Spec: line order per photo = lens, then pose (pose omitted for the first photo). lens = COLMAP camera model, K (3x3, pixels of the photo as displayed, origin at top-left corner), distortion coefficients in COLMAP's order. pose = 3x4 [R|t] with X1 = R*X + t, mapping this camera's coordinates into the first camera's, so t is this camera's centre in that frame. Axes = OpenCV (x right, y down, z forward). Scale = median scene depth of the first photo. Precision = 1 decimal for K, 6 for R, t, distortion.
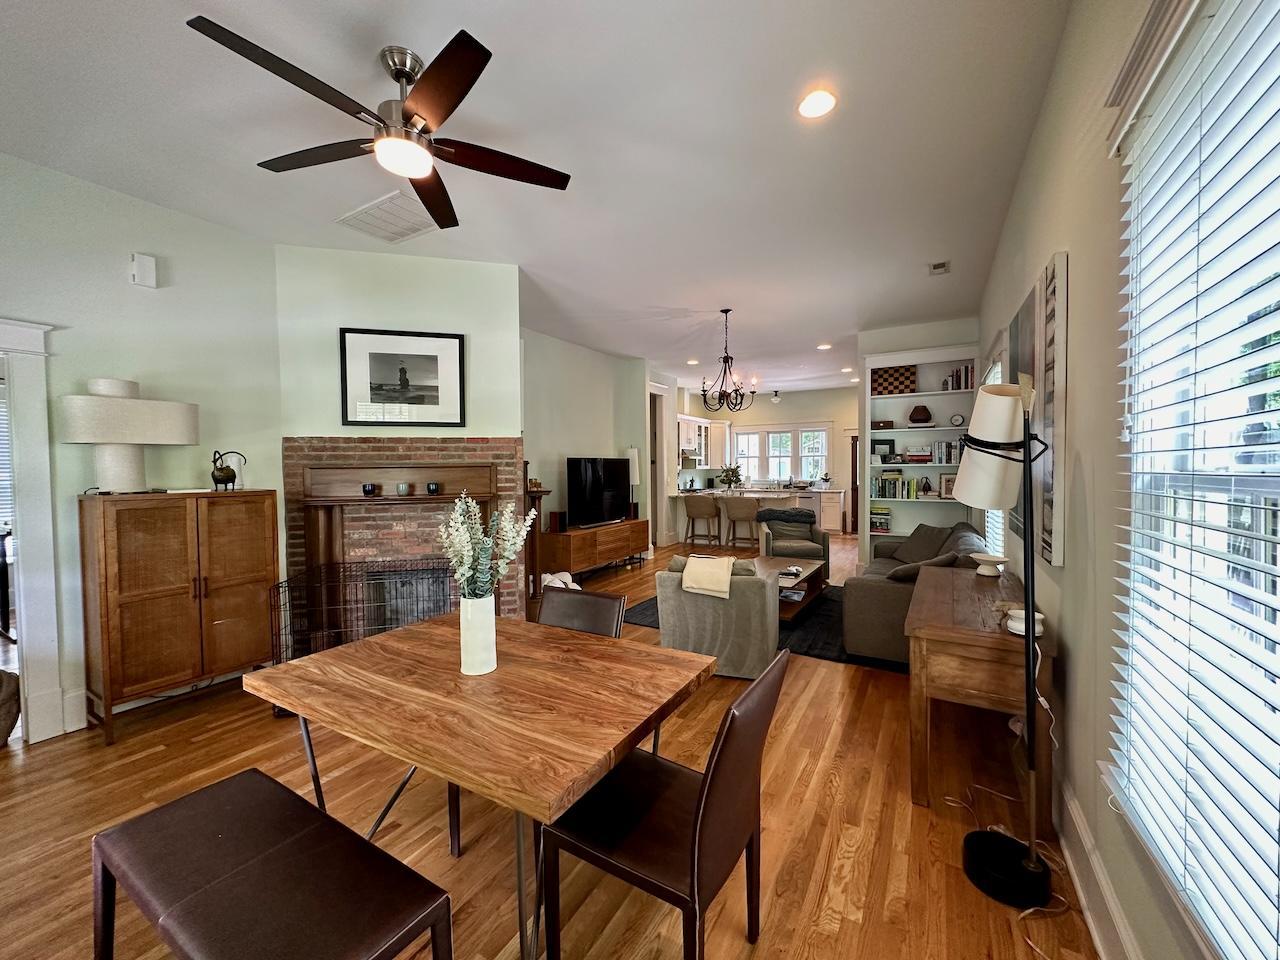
lens RADIAL K [[509.9, 0, 639.1], [0, 509.9, 481.5], [0, 0, 1]] dist [-0.001569, -0.000584]
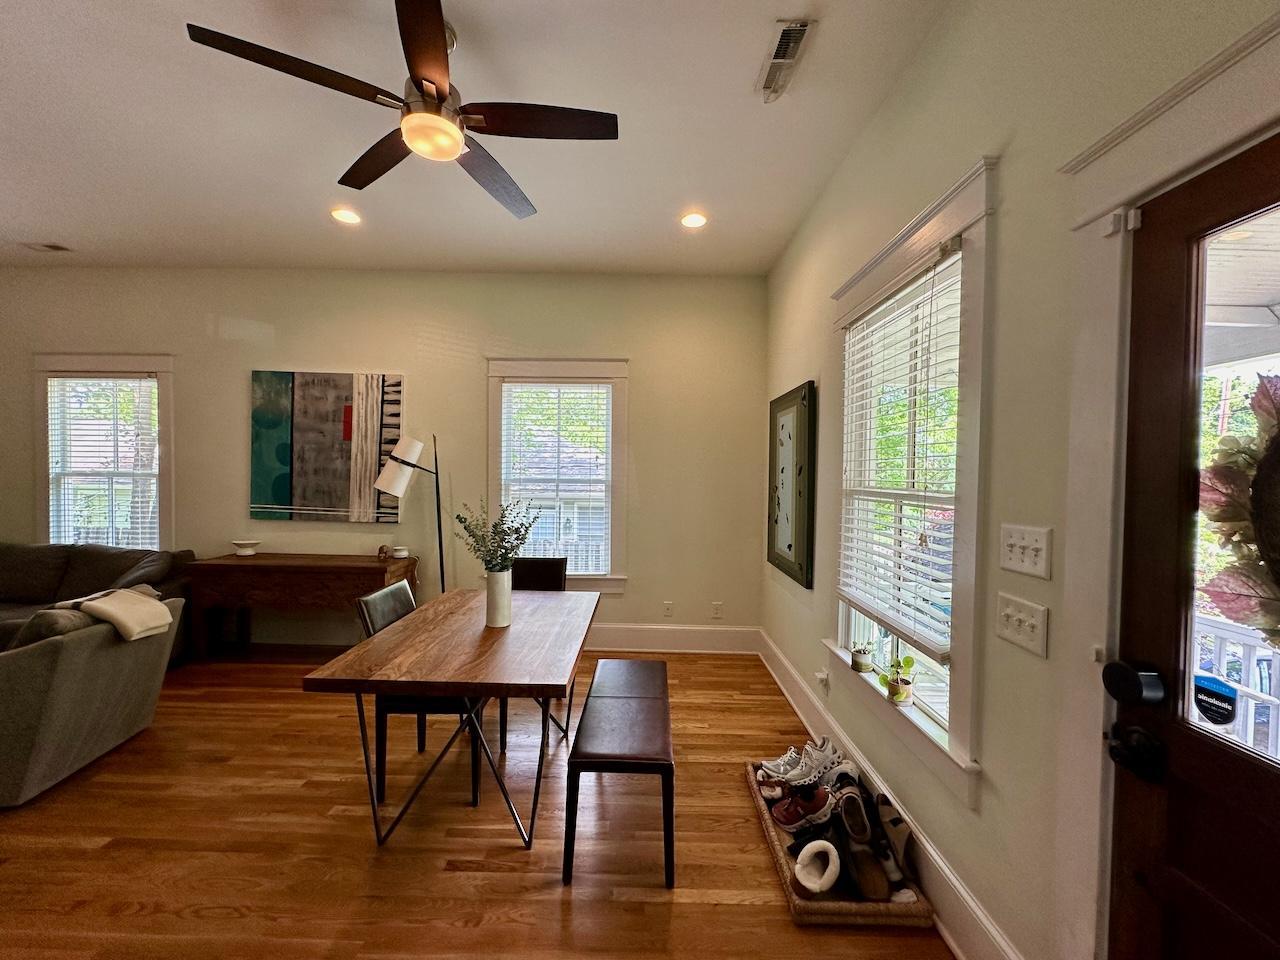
lens RADIAL K [[509.9, 0, 639.1], [0, 509.9, 481.5], [0, 0, 1]] dist [-0.001569, -0.000584]
pose [[-0.492085, -0.012148, 0.870462, -0.474194], [0.013451, 0.999677, 0.021555, -0.011105], [-0.870443, 0.022315, -0.491763, 0.374358]]
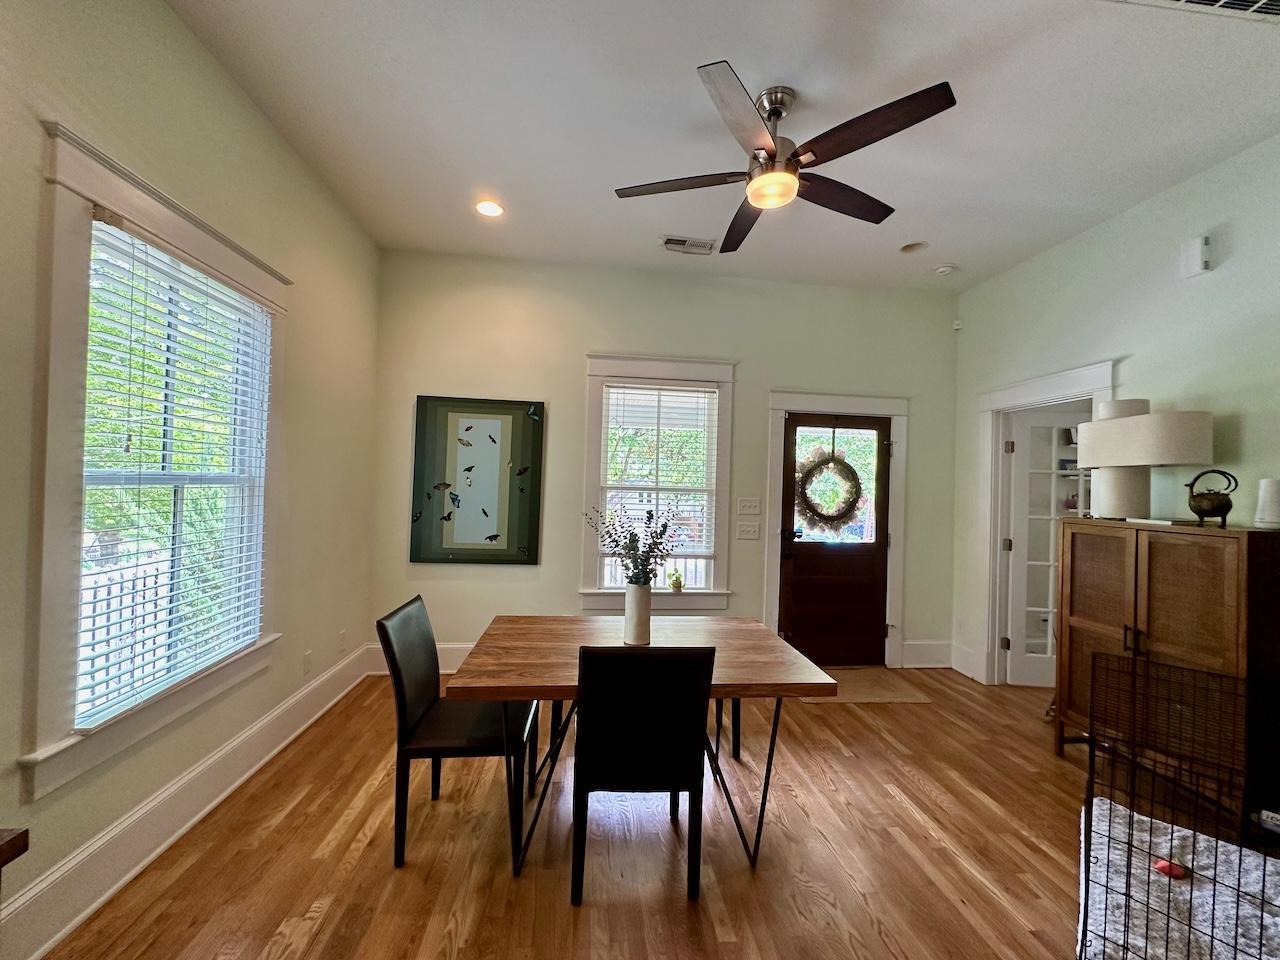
lens RADIAL K [[509.9, 0, 639.1], [0, 509.9, 481.5], [0, 0, 1]] dist [-0.001569, -0.000584]
pose [[-0.807878, -0.017356, -0.589095, 0.121615], [-0.037886, 0.999028, 0.022523, -0.015675], [0.588131, 0.040515, -0.807750, 0.561879]]
